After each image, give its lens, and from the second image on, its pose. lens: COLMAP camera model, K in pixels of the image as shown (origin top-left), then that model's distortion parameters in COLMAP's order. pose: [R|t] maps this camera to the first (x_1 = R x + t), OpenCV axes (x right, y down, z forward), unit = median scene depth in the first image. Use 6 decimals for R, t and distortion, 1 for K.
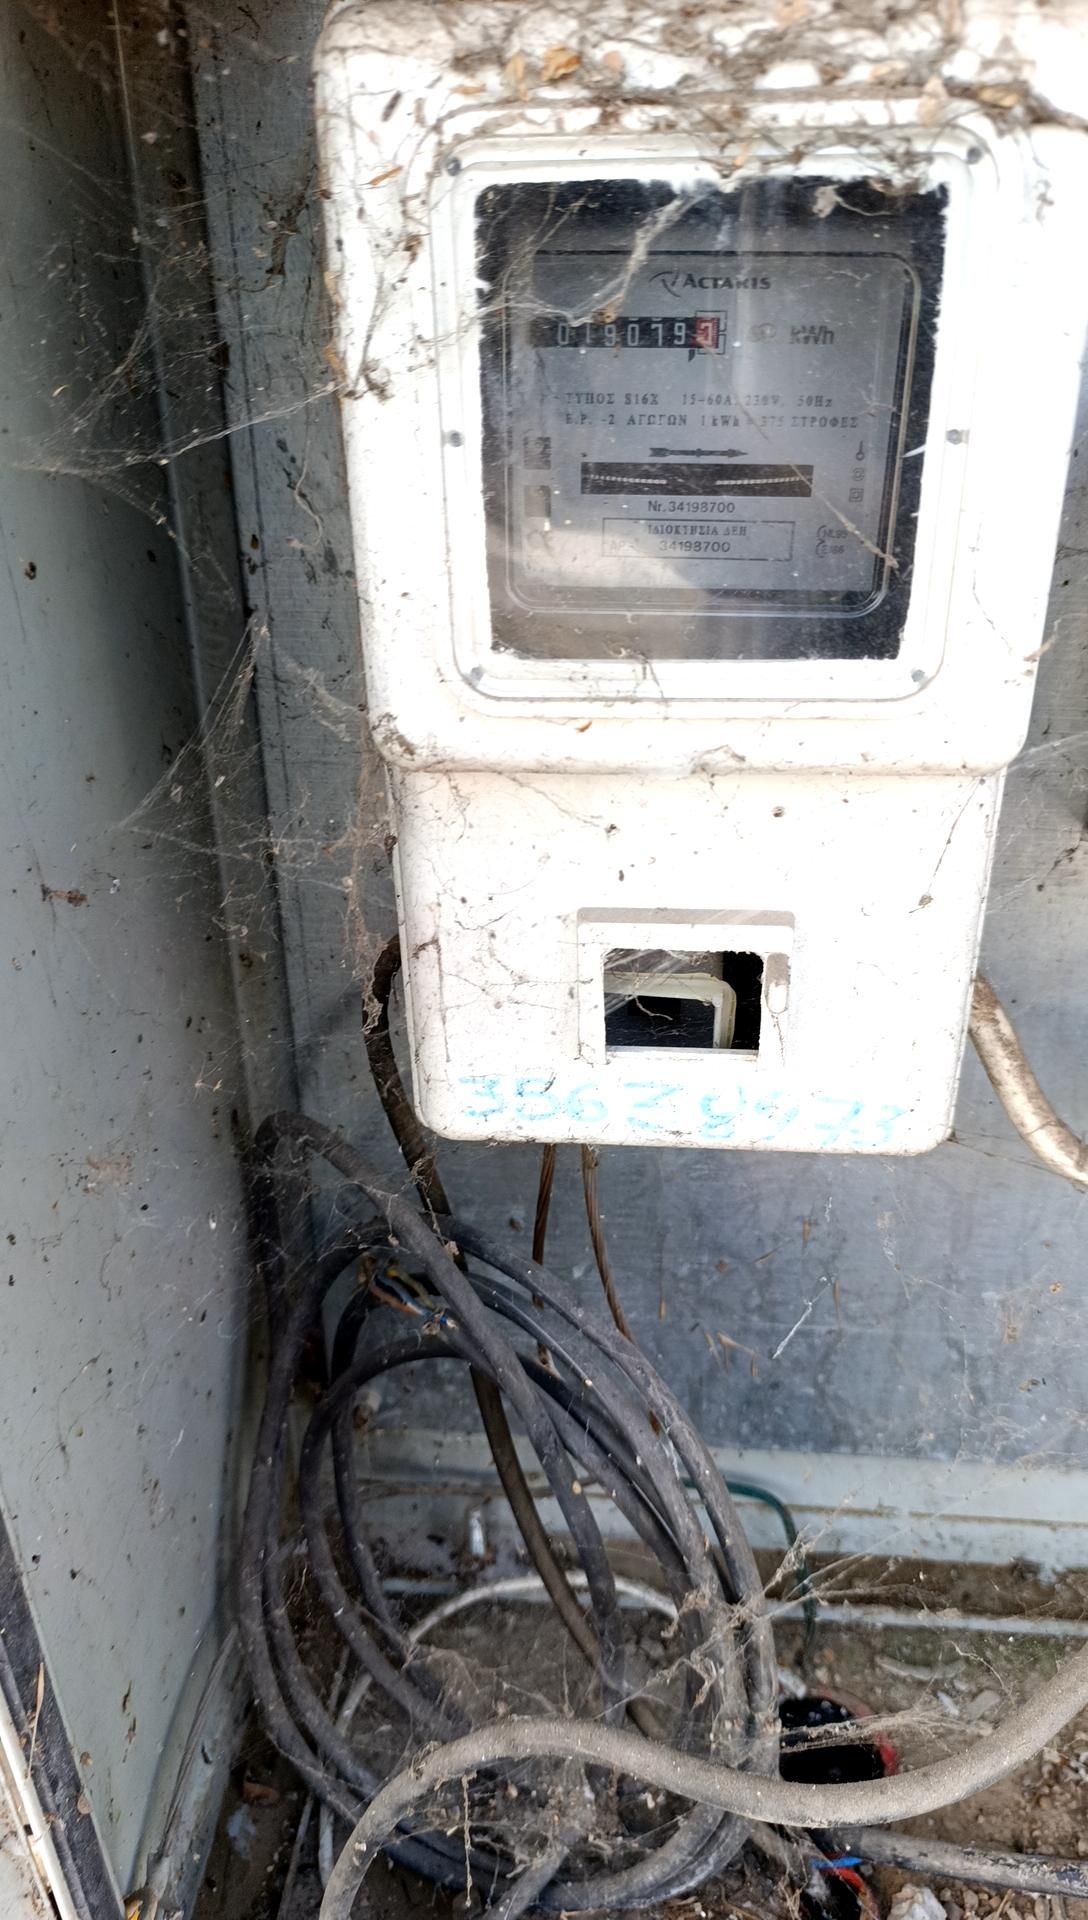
lens RADIAL K [[1296.3, 0, 544.0], [0, 1296.3, 960.0], [0, 0, 1]] dist [-0.043880, -0.002201]
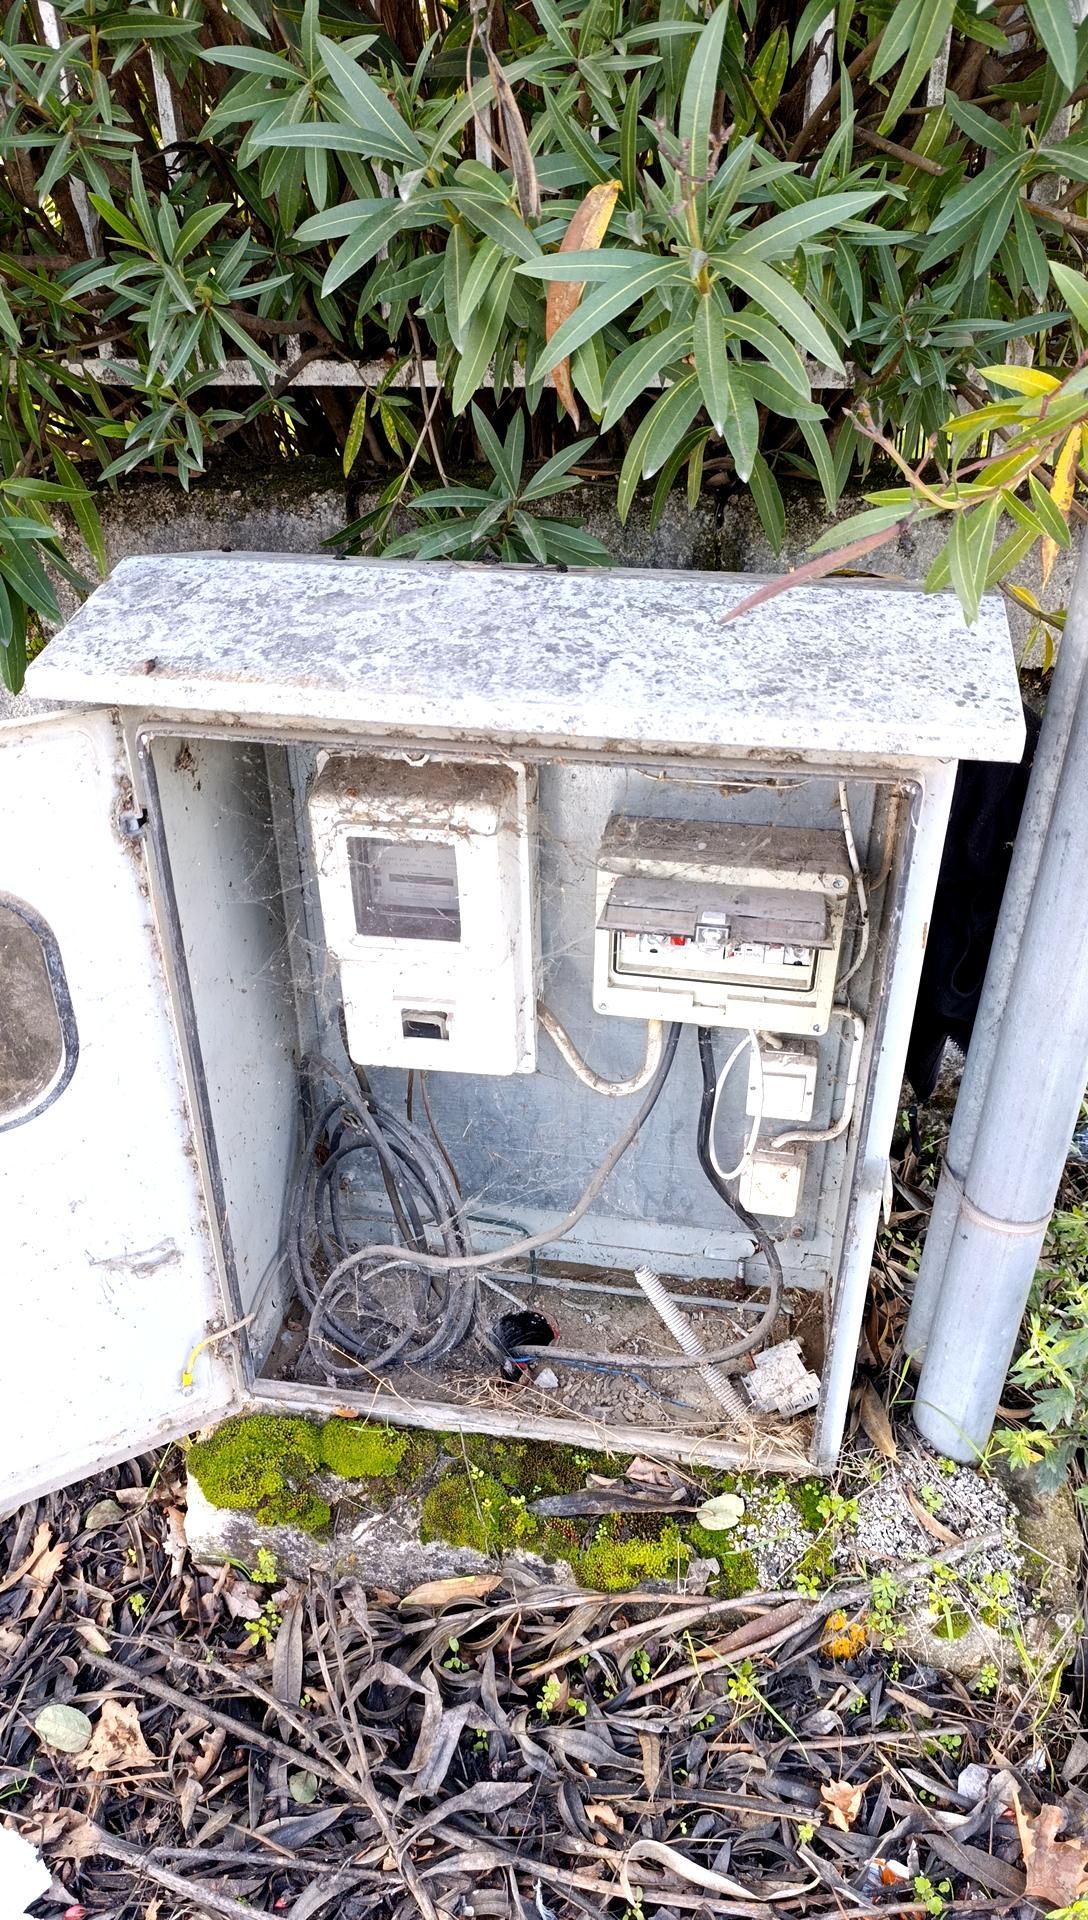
lens RADIAL K [[1296.3, 0, 544.0], [0, 1296.3, 960.0], [0, 0, 1]] dist [-0.043880, -0.002201]
pose [[0.996924, 0.039189, -0.067877, 0.509099], [-0.035962, 0.998193, 0.048133, -0.244597], [0.069640, -0.045544, 0.996532, -1.816697]]
